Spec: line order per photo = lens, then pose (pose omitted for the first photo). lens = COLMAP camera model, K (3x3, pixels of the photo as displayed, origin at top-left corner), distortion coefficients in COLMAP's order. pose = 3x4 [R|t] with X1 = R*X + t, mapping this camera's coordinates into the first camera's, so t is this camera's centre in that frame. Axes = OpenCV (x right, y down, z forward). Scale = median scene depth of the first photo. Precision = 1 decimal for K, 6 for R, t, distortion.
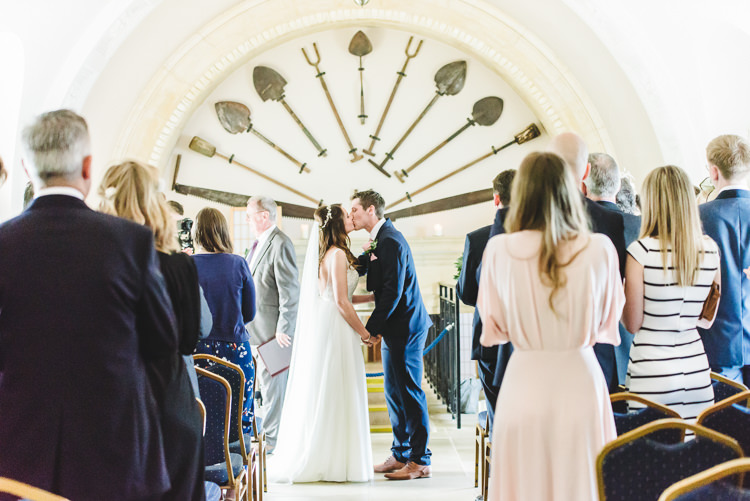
lens RADIAL K [[1516.2, 0, 375.0], [0, 1516.2, 250.5], [0, 0, 1]] dist [-0.018488, -0.036398]
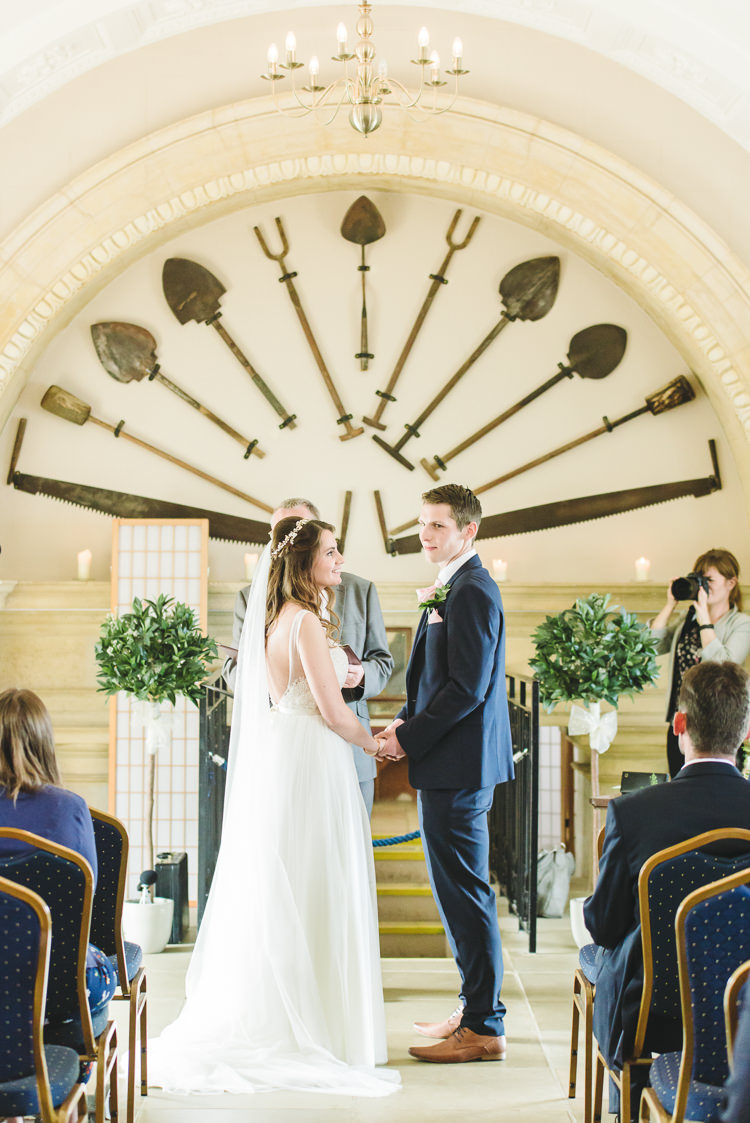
lens RADIAL K [[2270.2, 0, 375.0], [0, 2270.2, 561.5], [0, 0, 1]] dist [-0.018488, -0.036398]
pose [[0.999686, 0.024245, -0.006314, 0.002483], [-0.024321, 0.999629, -0.012268, -0.005675], [0.006015, 0.012418, 0.999905, 0.195820]]
